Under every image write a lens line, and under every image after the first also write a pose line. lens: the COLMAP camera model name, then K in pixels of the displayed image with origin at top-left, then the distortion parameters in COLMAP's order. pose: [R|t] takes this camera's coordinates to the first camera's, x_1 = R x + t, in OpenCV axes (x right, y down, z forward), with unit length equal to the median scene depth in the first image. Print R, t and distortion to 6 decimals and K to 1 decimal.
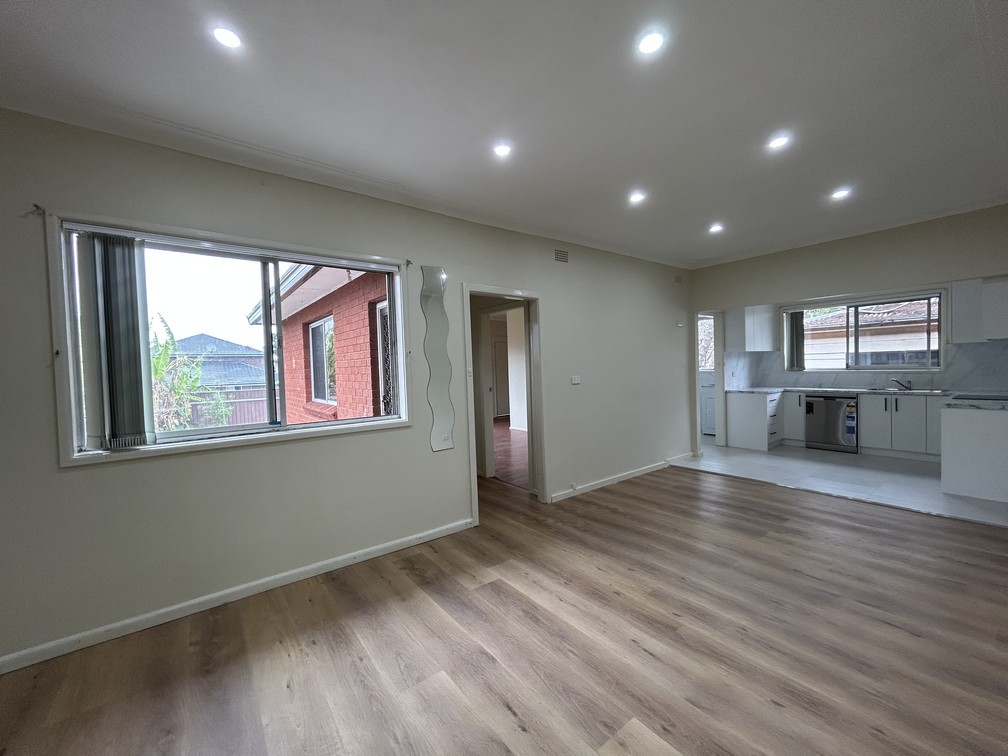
lens RADIAL K [[408.4, 0, 504.9], [0, 408.4, 376.5], [0, 0, 1]] dist [0.003372, 0.002486]
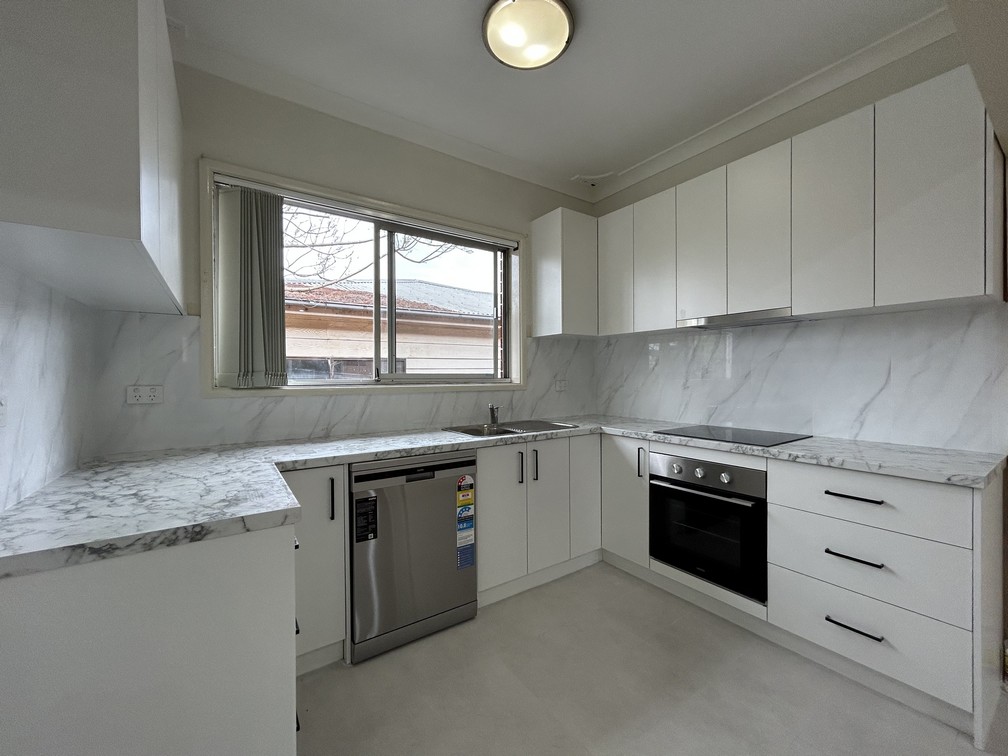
lens RADIAL K [[408.4, 0, 504.5], [0, 408.4, 376.9], [0, 0, 1]] dist [0.003372, 0.002486]
pose [[0.048903, 0.027199, 0.998433, 0.484295], [0.030518, 0.999122, -0.028712, -0.009507], [-0.998337, 0.031874, 0.048030, 0.920528]]
